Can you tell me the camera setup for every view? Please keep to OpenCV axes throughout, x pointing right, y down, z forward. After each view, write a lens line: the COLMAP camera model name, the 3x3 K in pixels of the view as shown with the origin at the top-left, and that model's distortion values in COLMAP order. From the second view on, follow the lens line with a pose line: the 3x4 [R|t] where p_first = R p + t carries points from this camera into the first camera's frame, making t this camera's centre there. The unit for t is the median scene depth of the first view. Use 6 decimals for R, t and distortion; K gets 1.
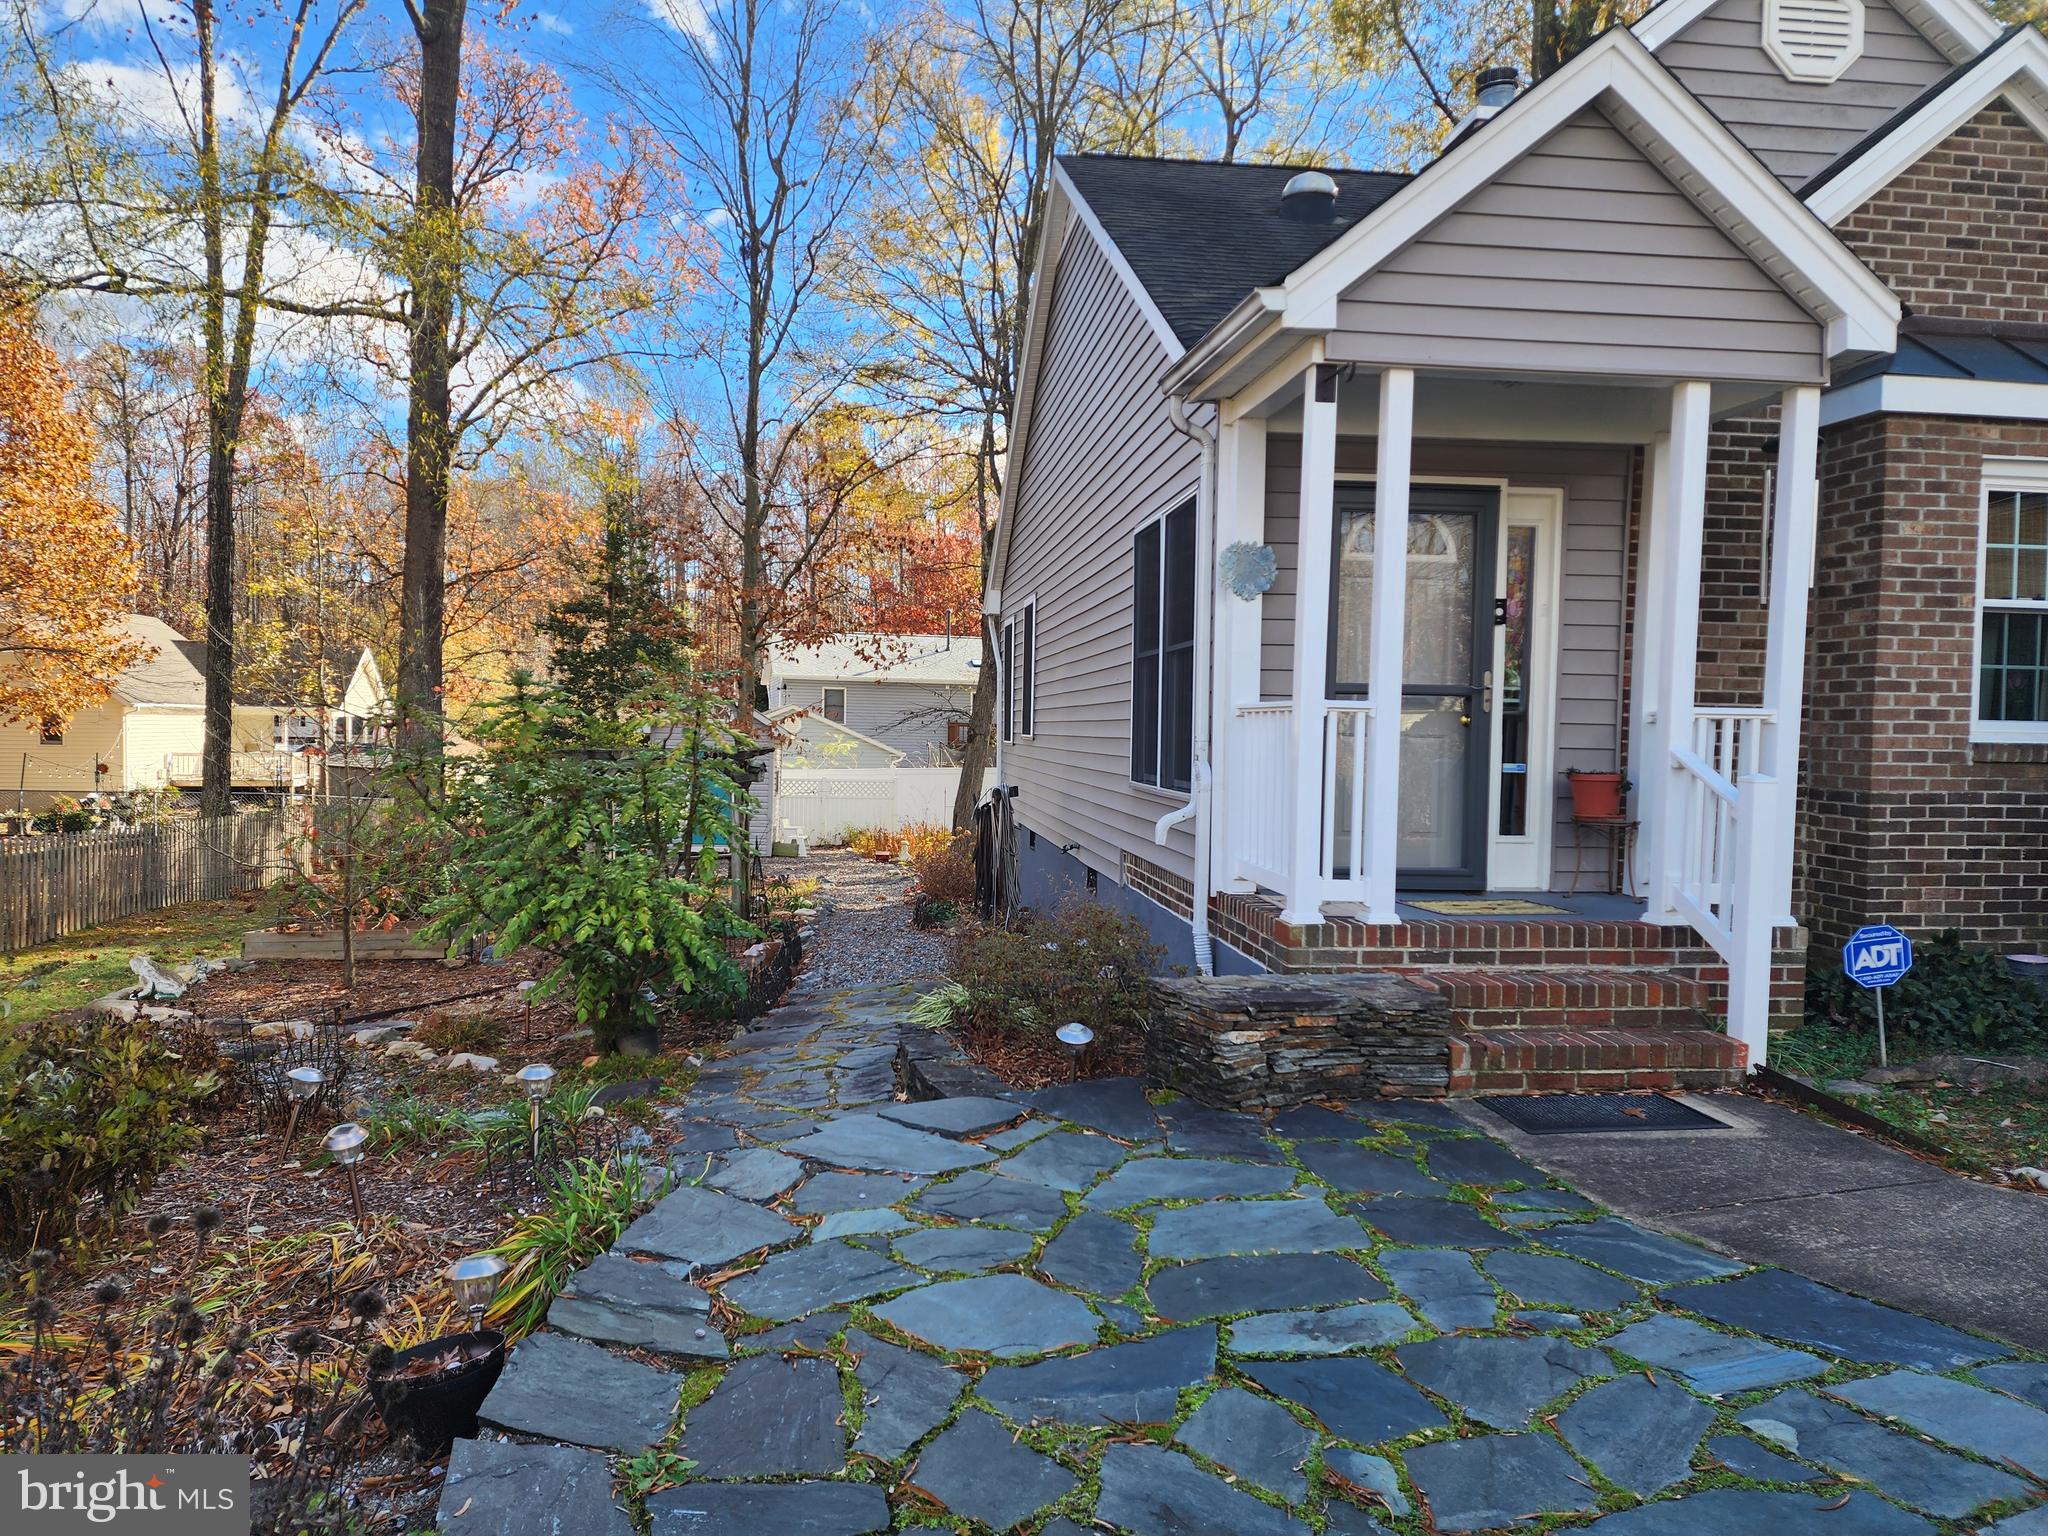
lens RADIAL K [[1380.3, 0, 1006.1], [0, 1380.3, 769.7], [0, 0, 1]] dist [0.086323, -0.077455]
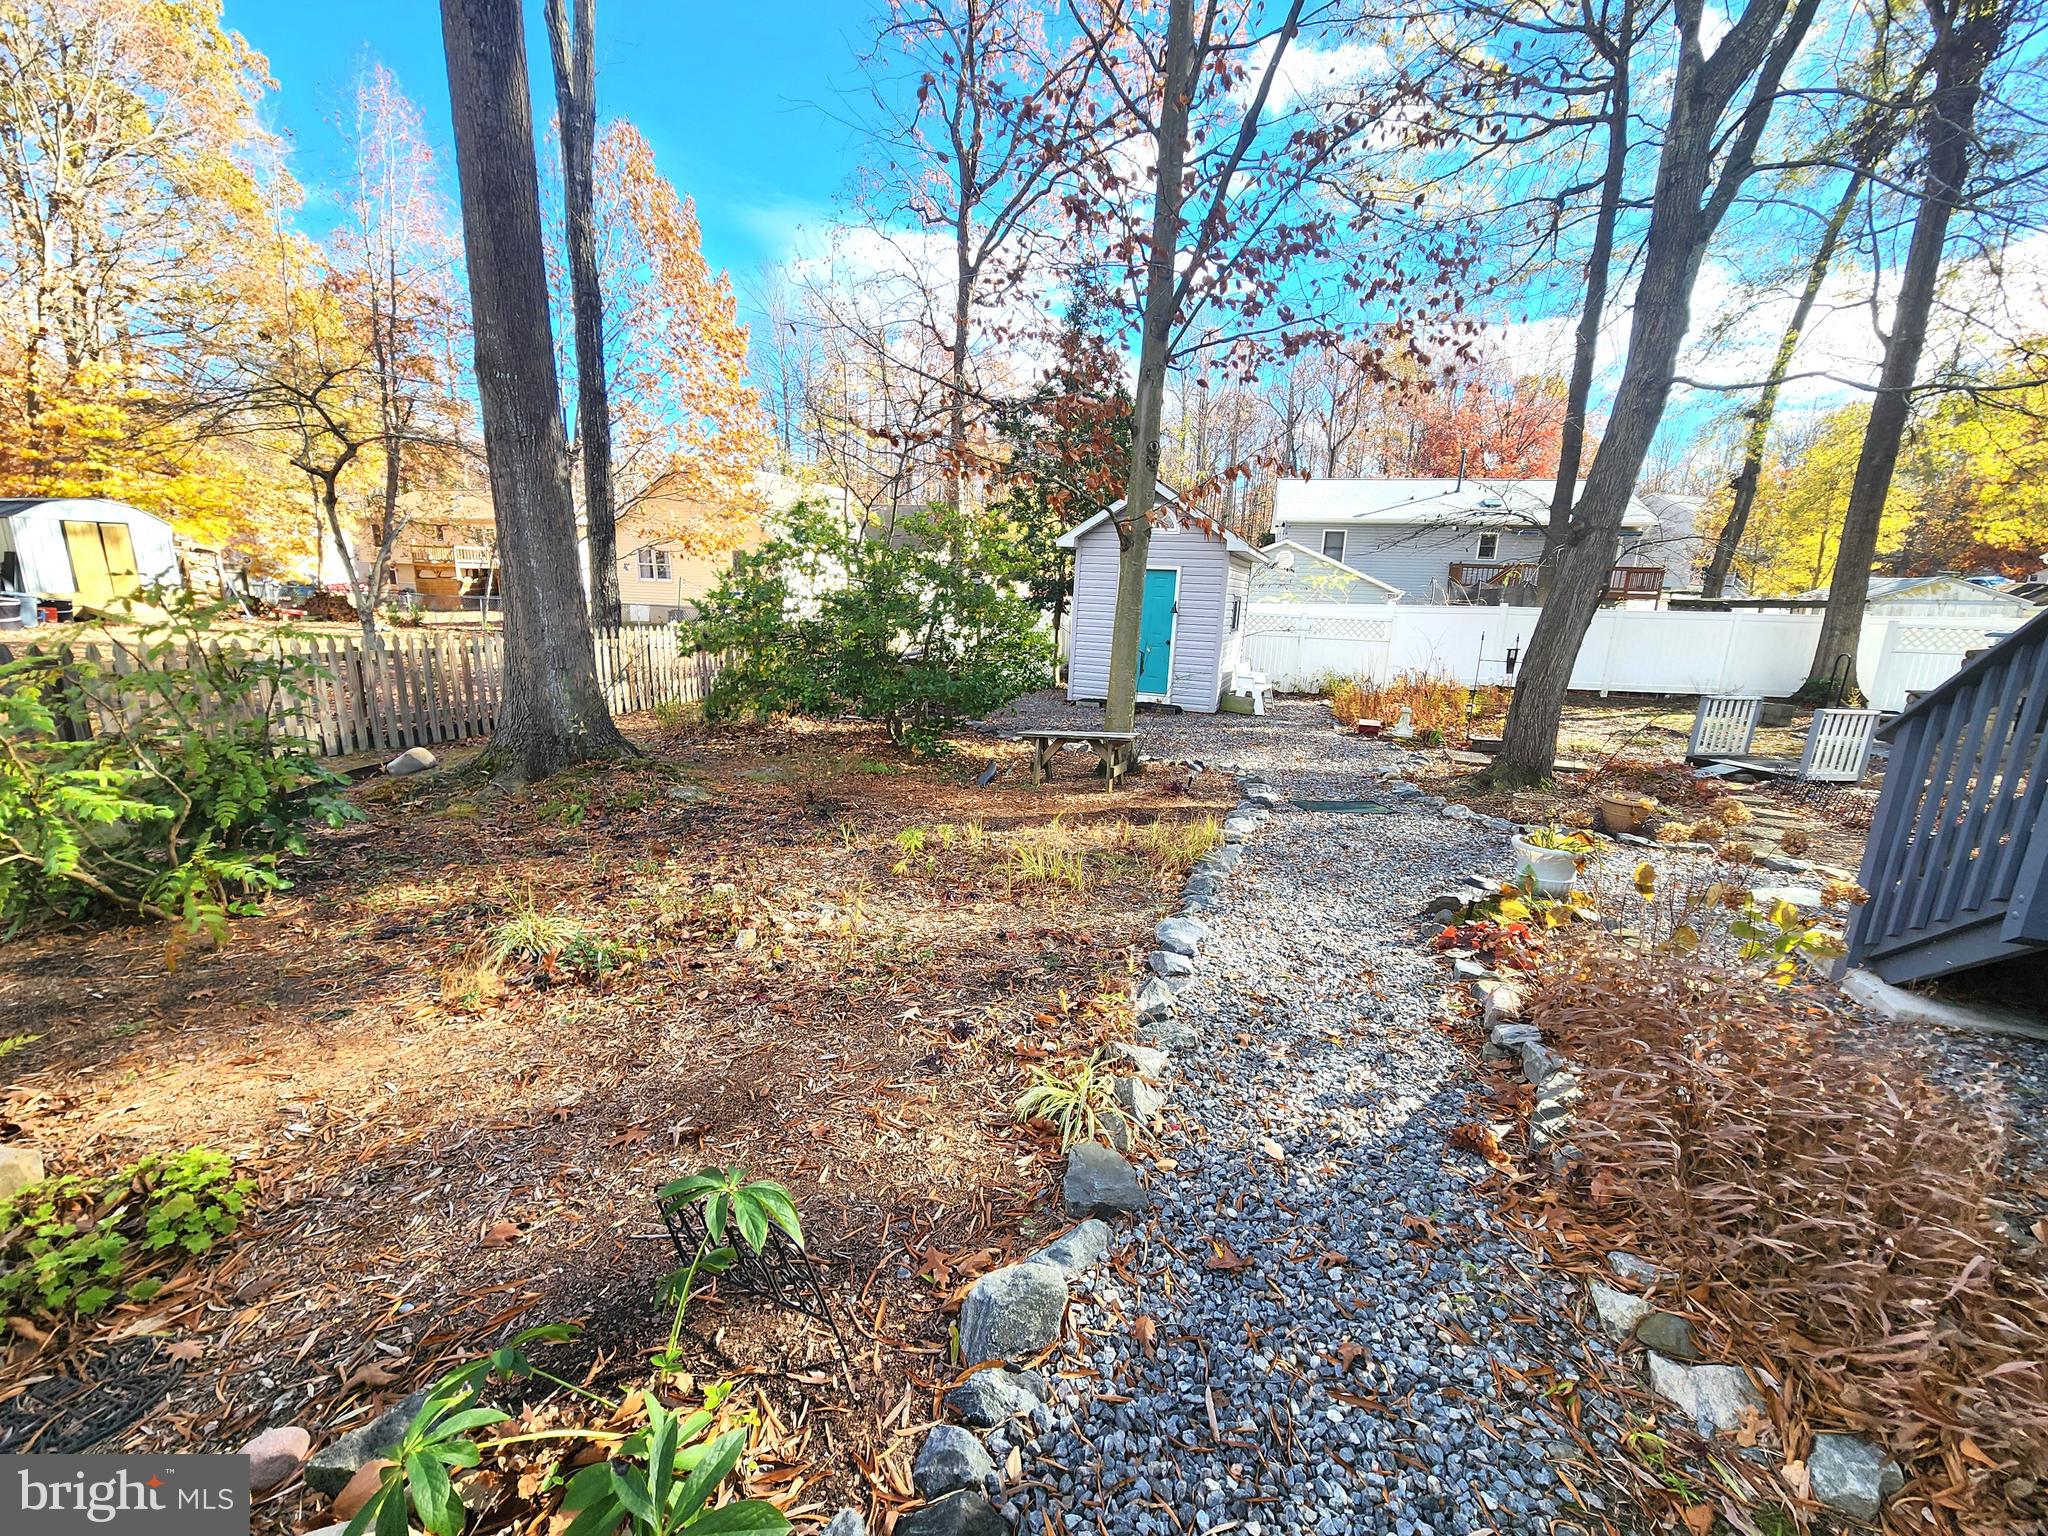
lens RADIAL K [[855.4, 0, 1020.0], [0, 855.4, 772.8], [0, 0, 1]] dist [0.001335, 0.000712]
pose [[0.889646, 0.113529, -0.442314, -0.219597], [-0.026623, 0.979850, 0.197952, 0.014012], [0.455874, -0.164332, 0.874742, 2.246915]]
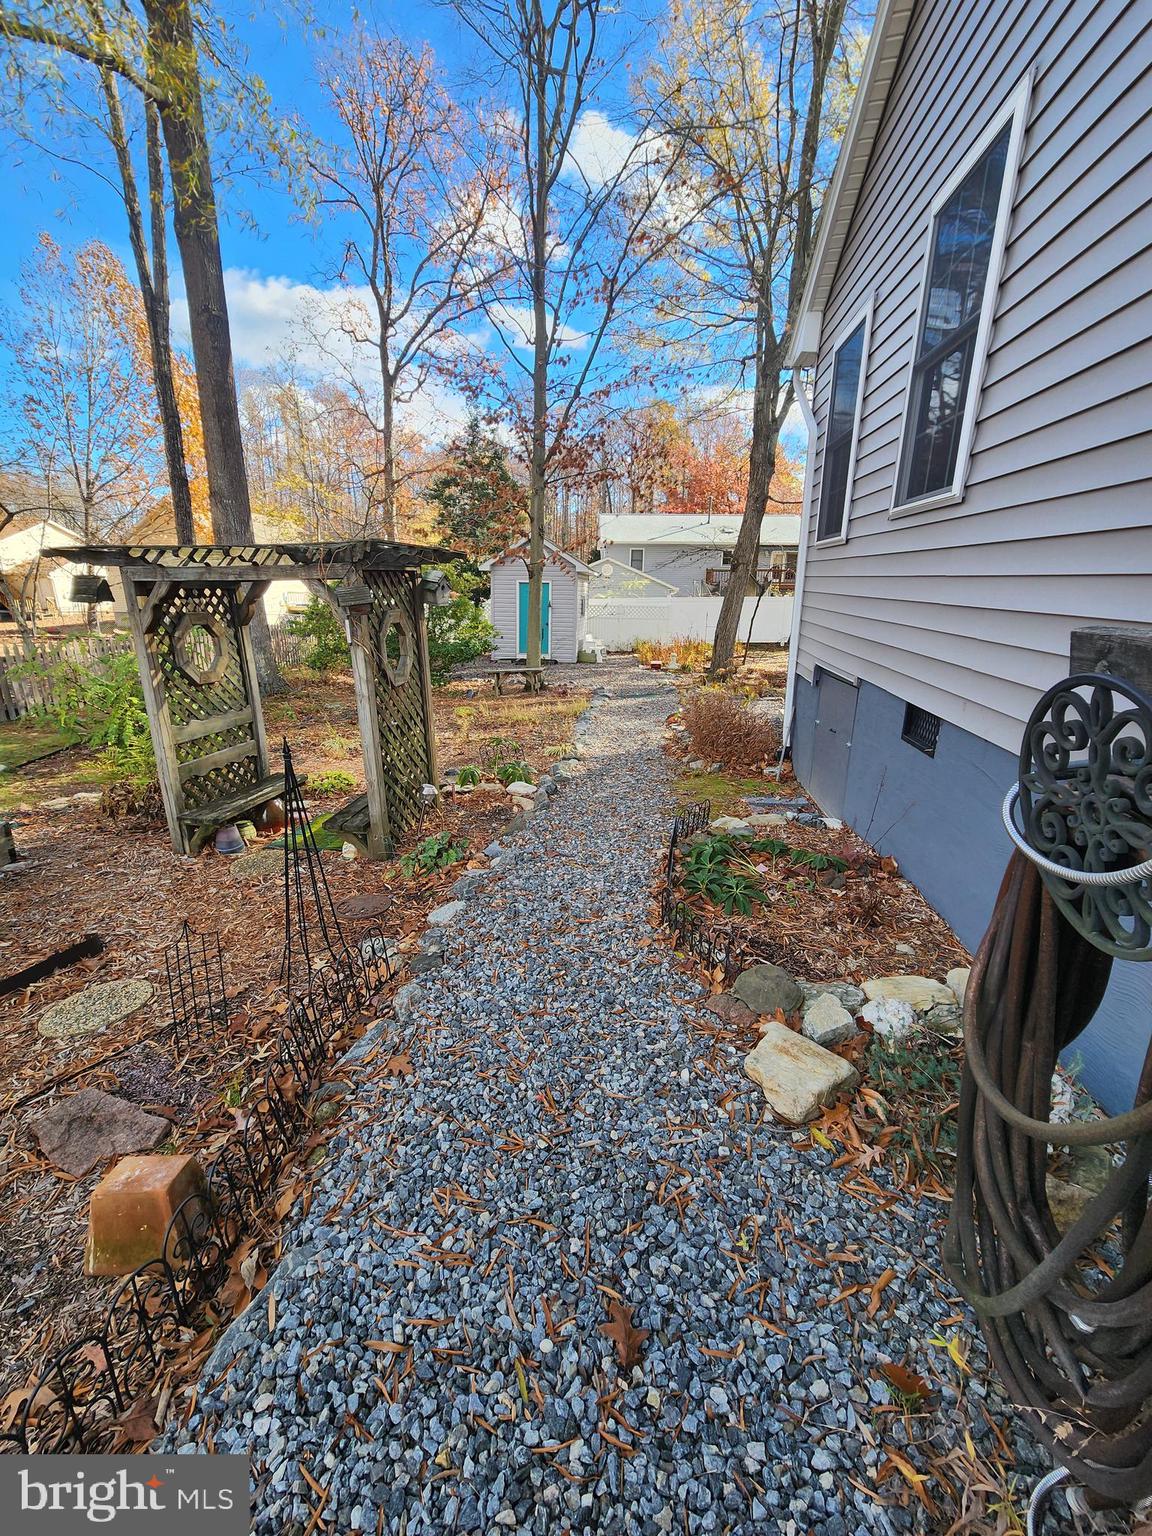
lens RADIAL K [[615.4, 0, 576.0], [0, 615.4, 768.0], [0, 0, 1]] dist [-0.018374, 0.000181]
pose [[0.973317, 0.060374, -0.221381, -0.113622], [0.000919, 0.963733, 0.266867, -0.001707], [0.229464, -0.259950, 0.937962, 1.676258]]
